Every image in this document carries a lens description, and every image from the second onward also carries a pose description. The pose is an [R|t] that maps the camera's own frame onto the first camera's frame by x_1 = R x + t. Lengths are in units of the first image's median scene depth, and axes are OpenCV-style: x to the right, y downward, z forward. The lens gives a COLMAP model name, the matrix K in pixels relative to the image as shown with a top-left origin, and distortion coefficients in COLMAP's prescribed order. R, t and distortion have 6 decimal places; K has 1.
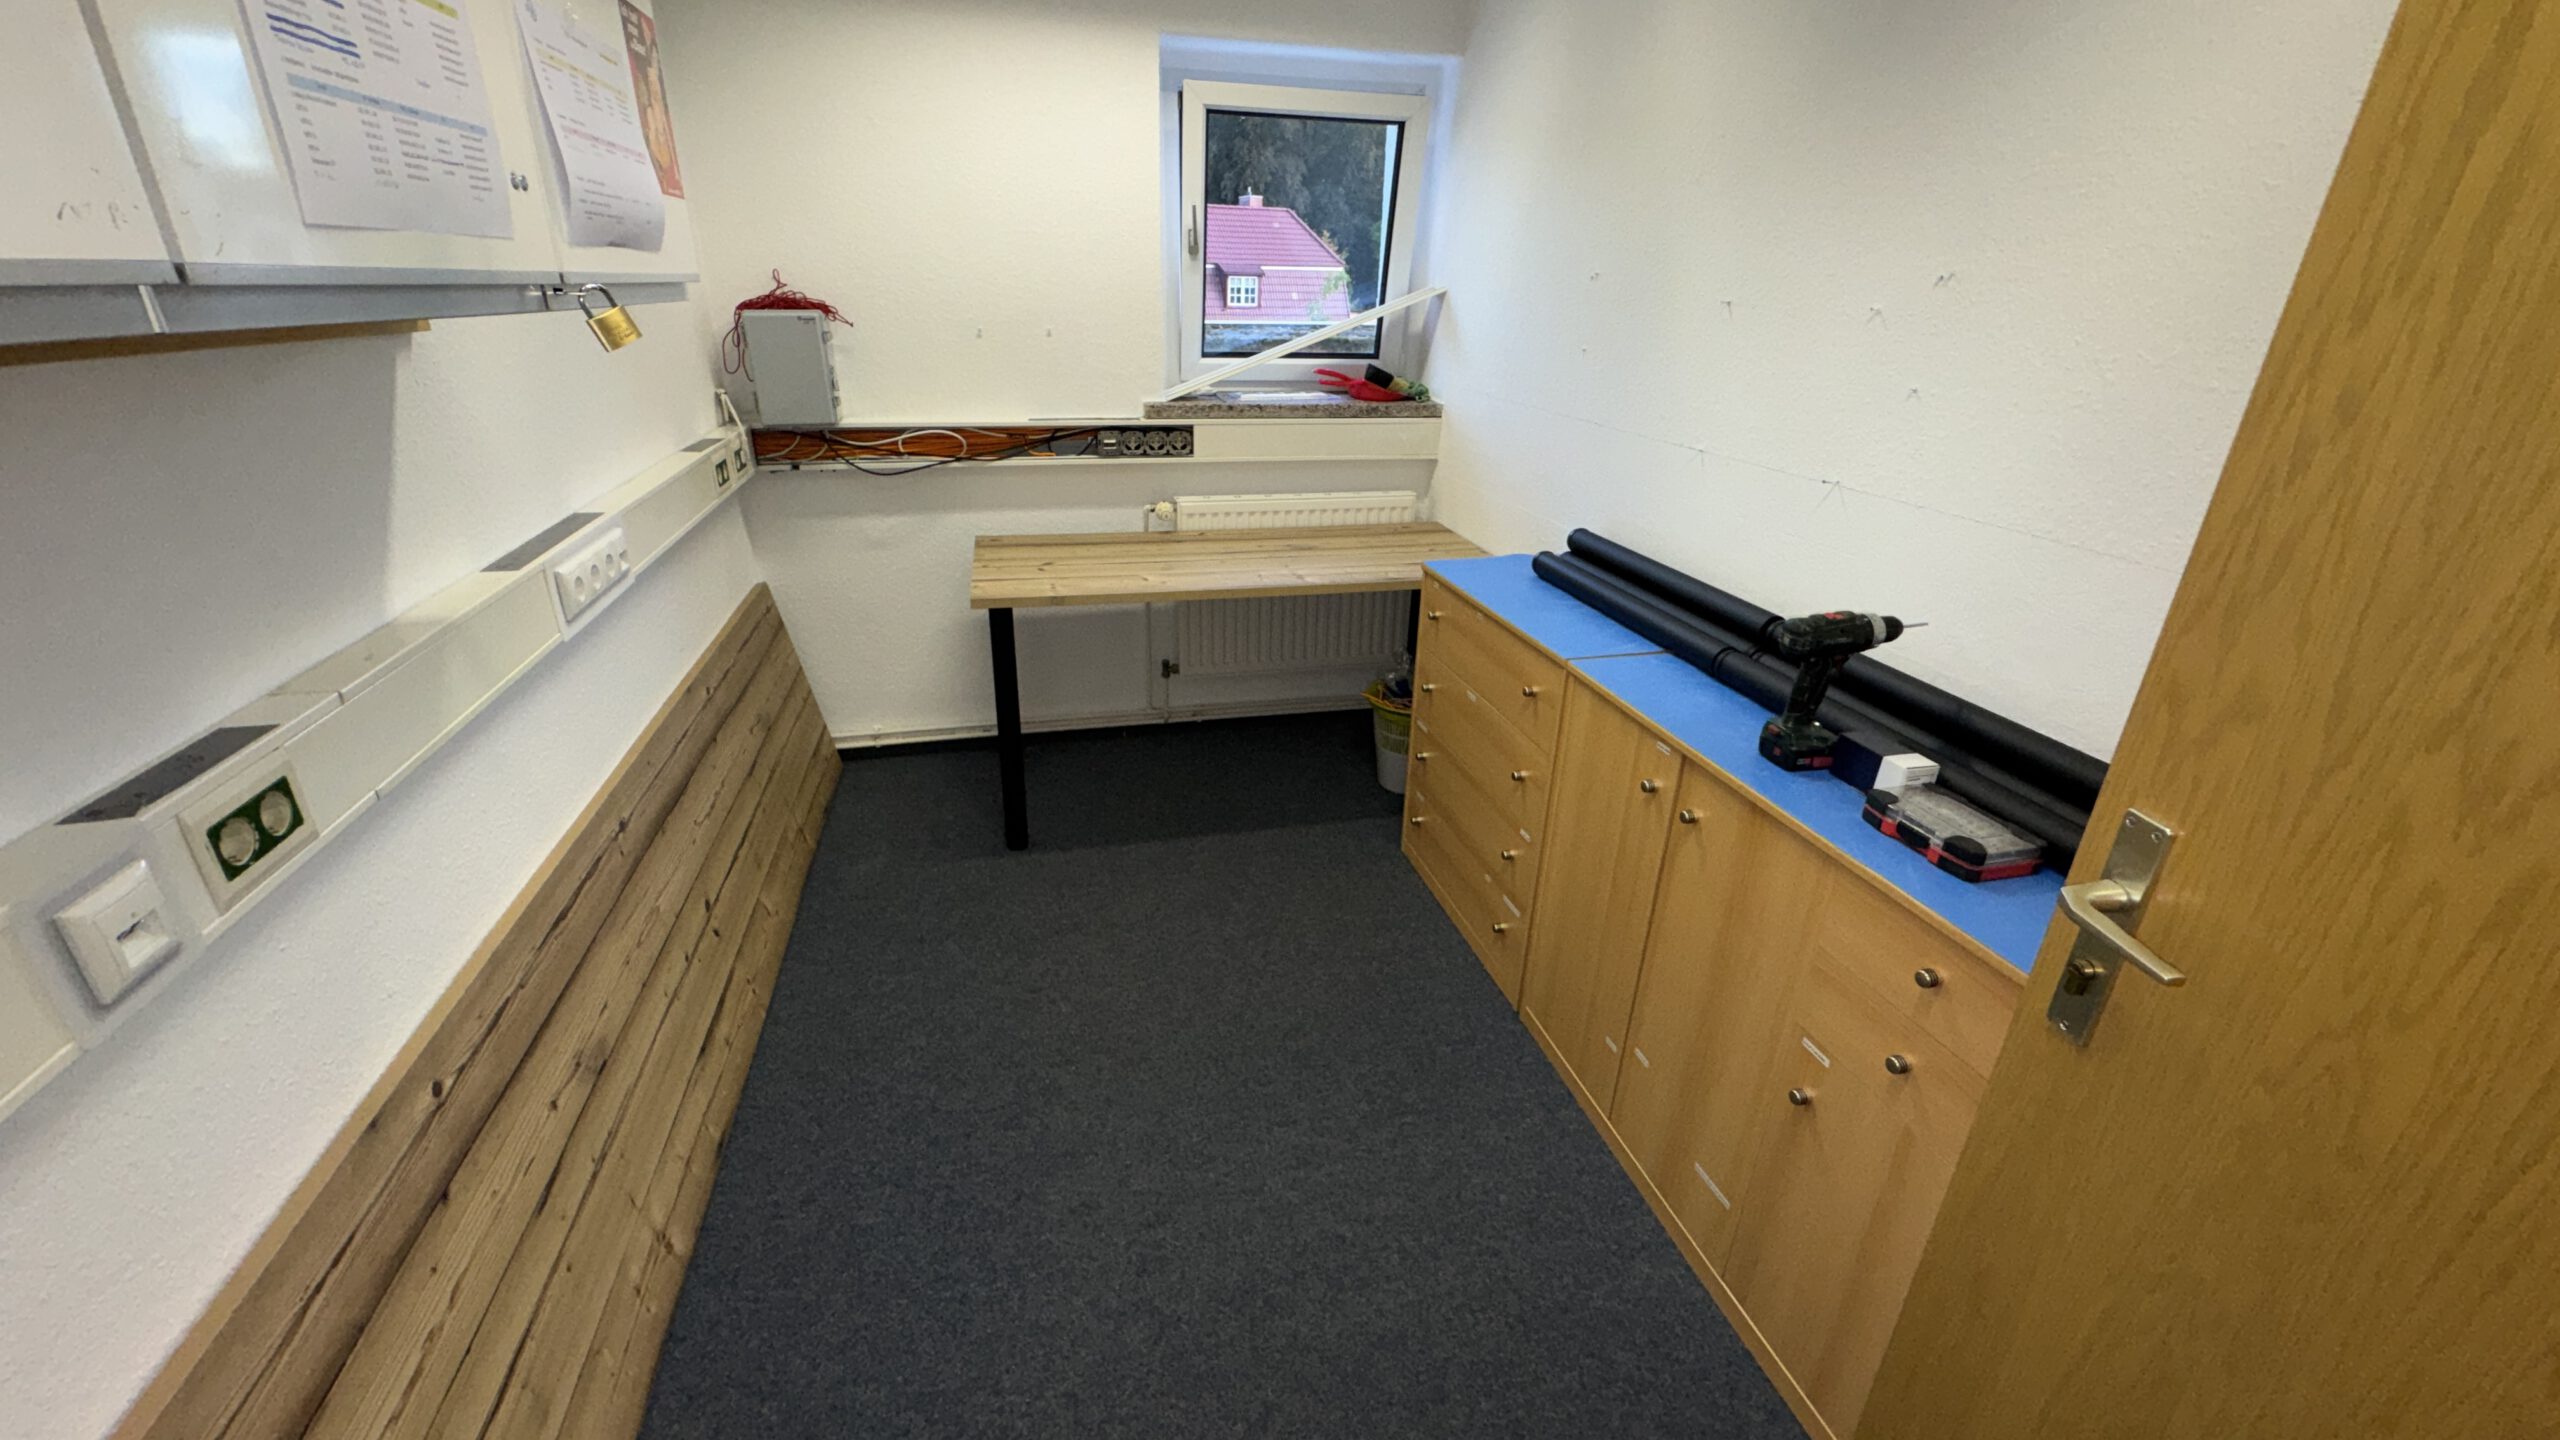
lens RADIAL K [[1036.1, 0, 1280.8], [0, 1036.1, 706.2], [0, 0, 1]] dist [0.001692, 0.000105]
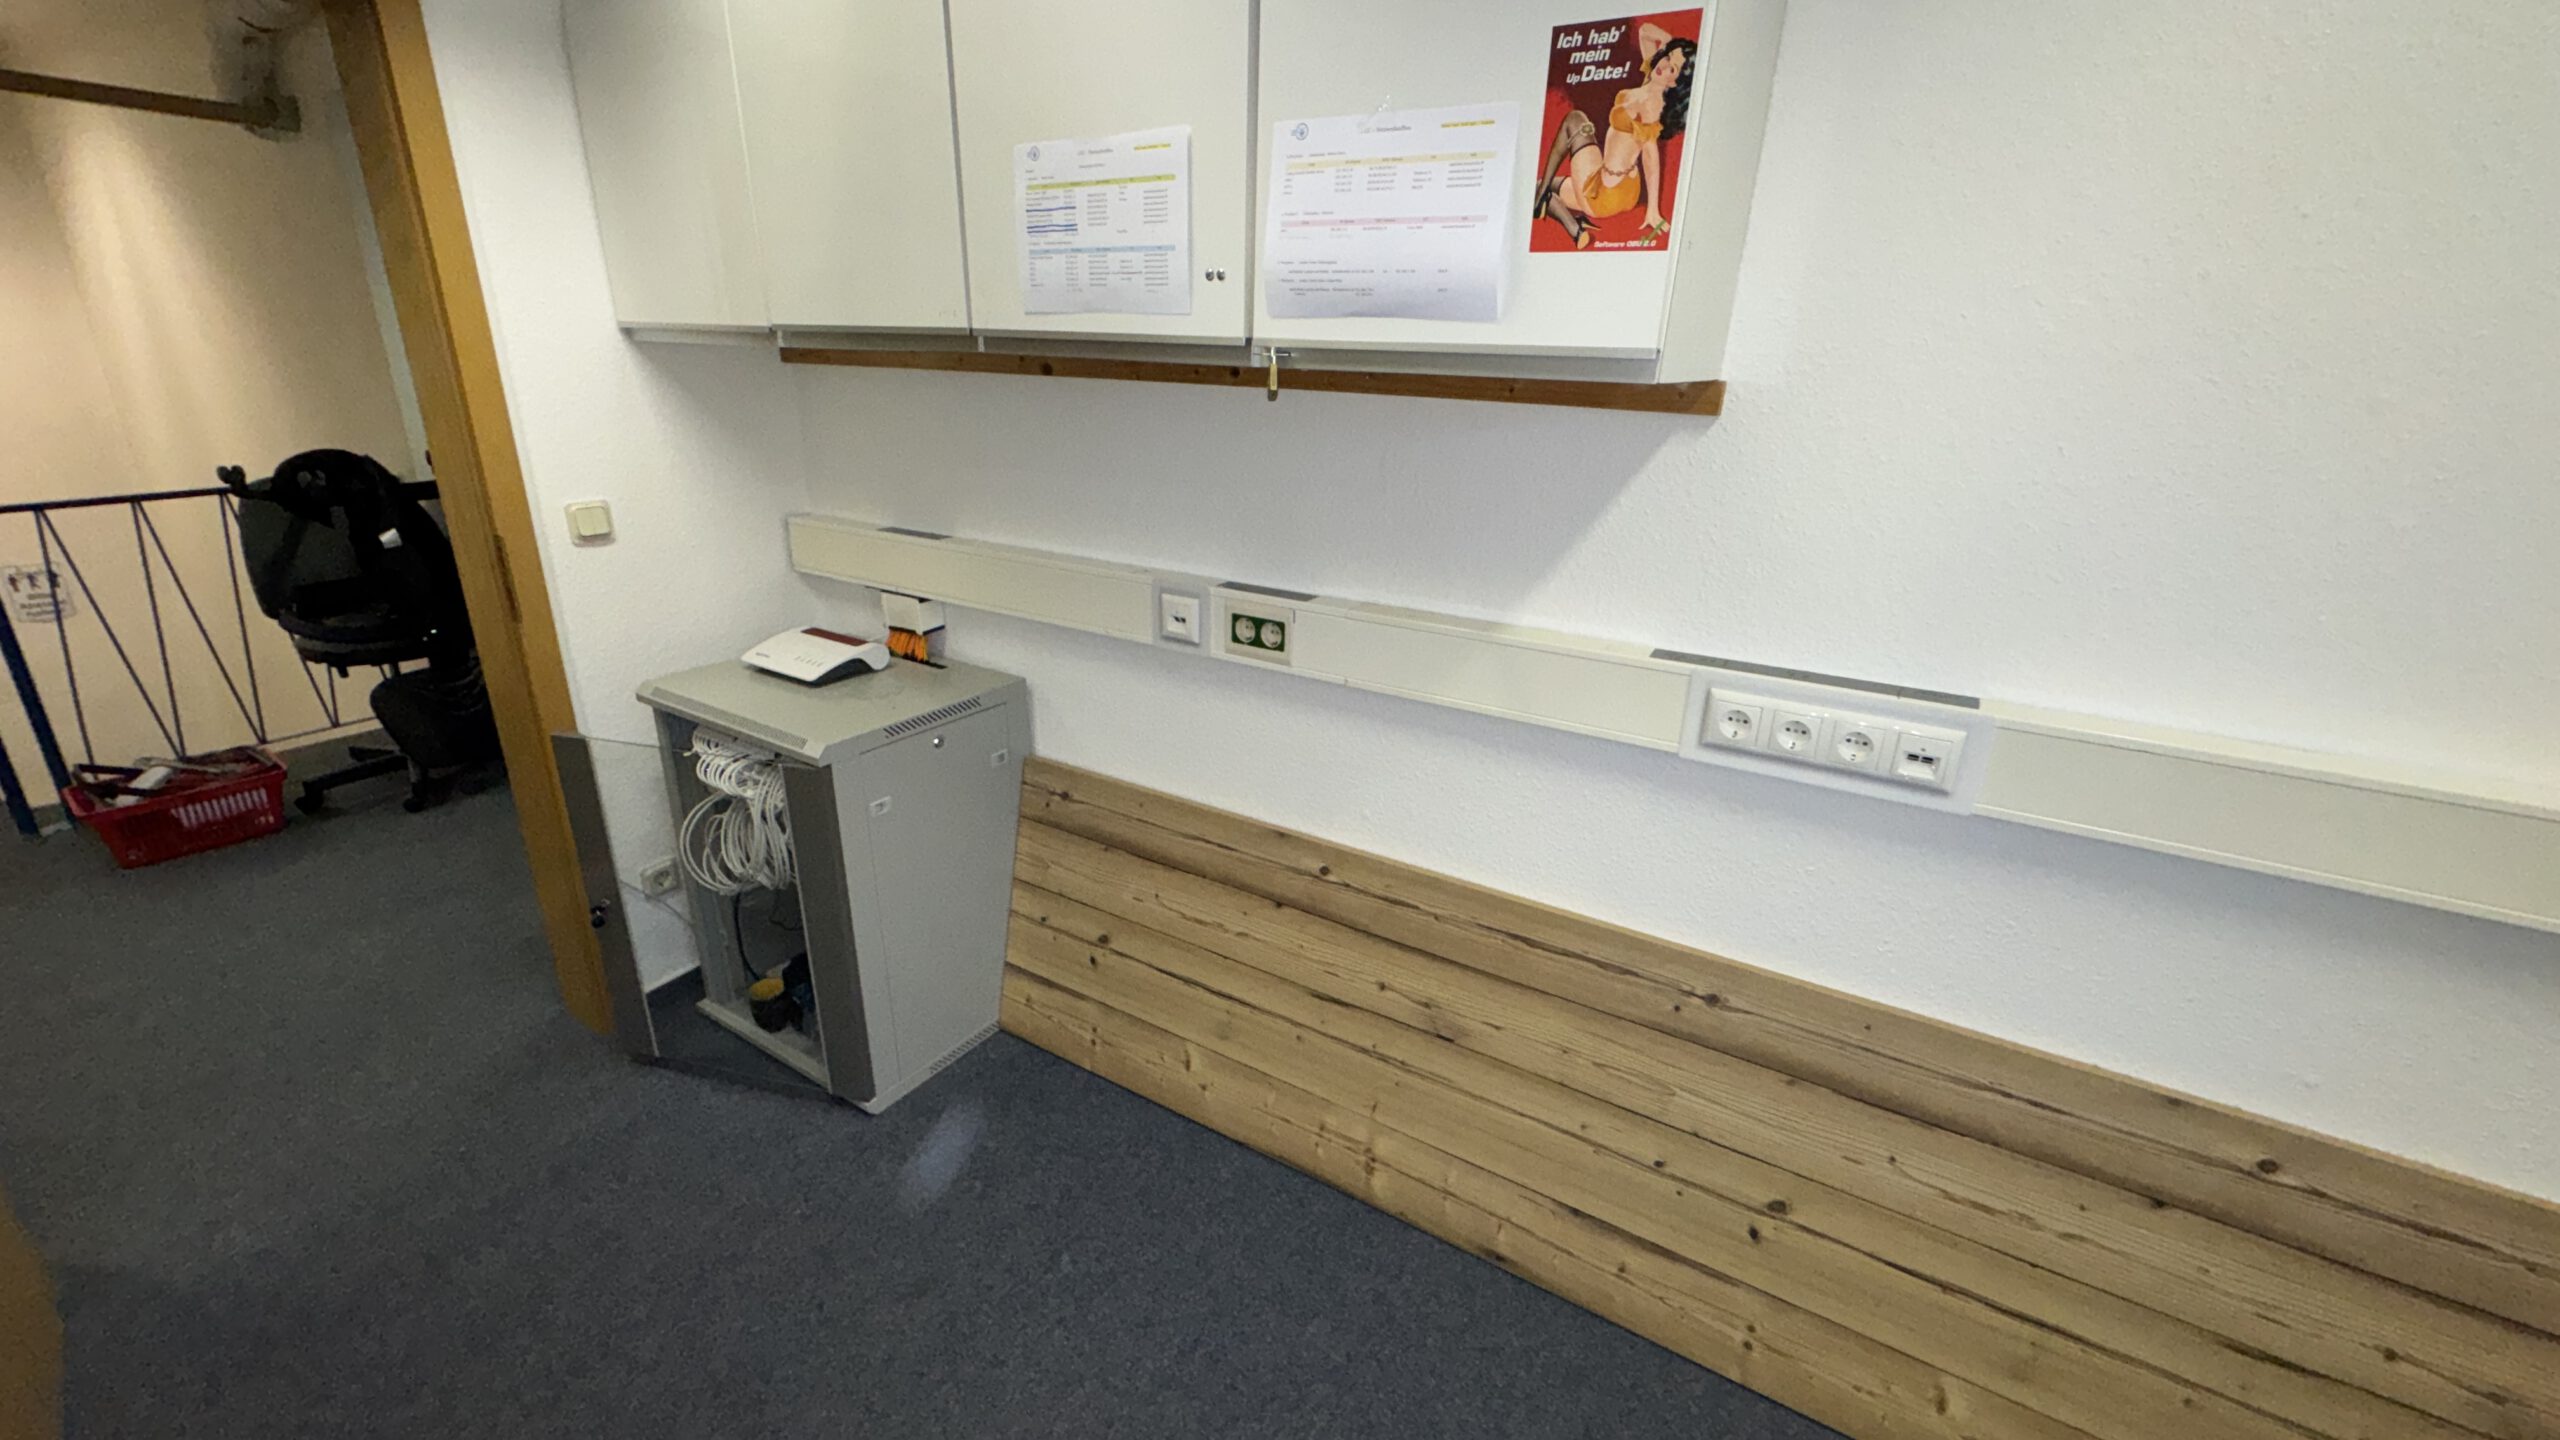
lens RADIAL K [[1036.1, 0, 1276.9], [0, 1036.1, 711.3], [0, 0, 1]] dist [0.001692, 0.000105]
pose [[-0.721040, 0.196330, -0.664496, 0.176794], [-0.302736, 0.773373, 0.556996, -0.560637], [0.623259, 0.602783, -0.498197, 1.383814]]
